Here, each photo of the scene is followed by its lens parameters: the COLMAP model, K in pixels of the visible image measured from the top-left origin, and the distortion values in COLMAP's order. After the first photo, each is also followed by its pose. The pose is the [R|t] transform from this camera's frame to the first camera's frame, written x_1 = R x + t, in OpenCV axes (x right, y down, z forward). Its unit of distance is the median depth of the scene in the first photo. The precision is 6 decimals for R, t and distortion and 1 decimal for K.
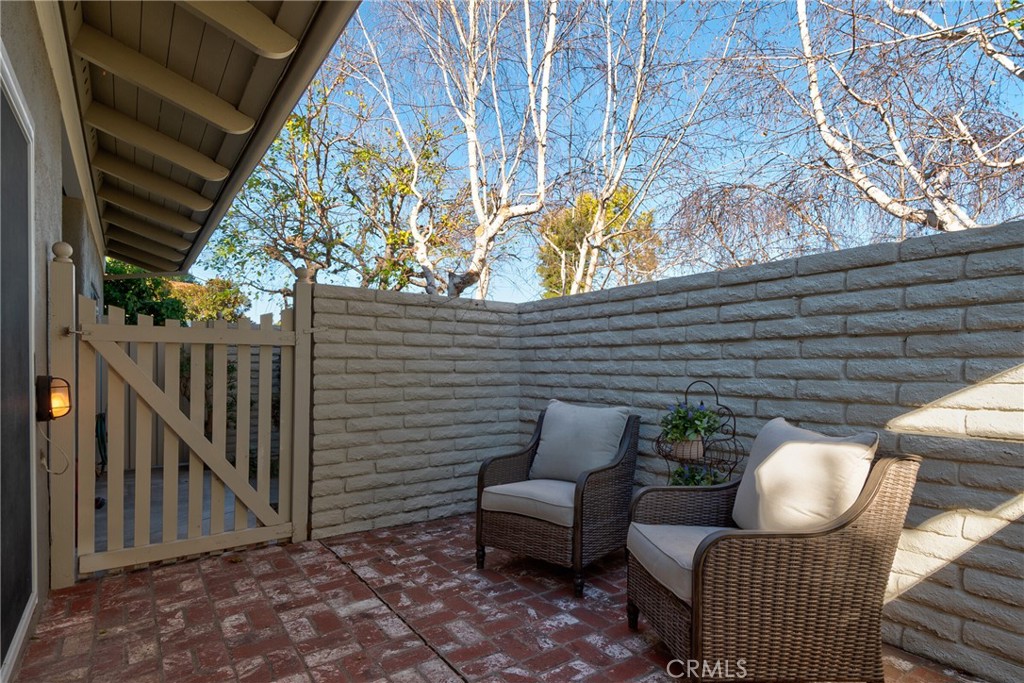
lens RADIAL K [[527.6, 0, 514.2], [0, 527.6, 335.3], [0, 0, 1]] dist [0.051211, -0.043668]
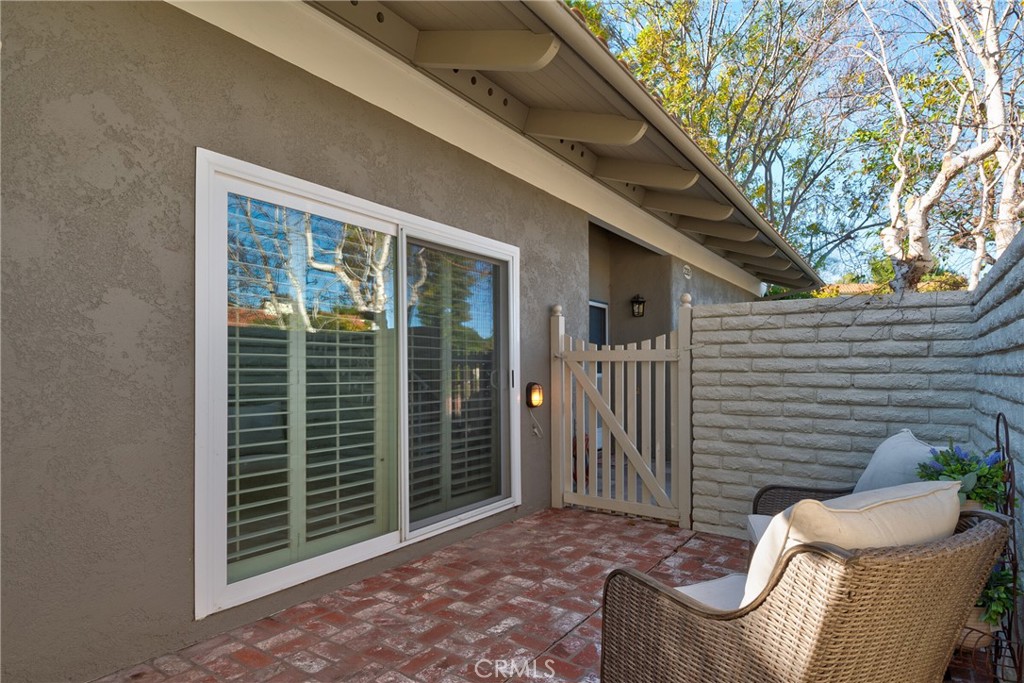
lens RADIAL K [[535.5, 0, 523.6], [0, 535.5, 340.3], [0, 0, 1]] dist [0.059729, -0.046415]
pose [[0.326642, -0.059489, -0.943274, 0.588246], [0.050352, 0.997695, -0.045485, 0.010302], [0.943806, -0.032638, 0.328884, 0.270572]]
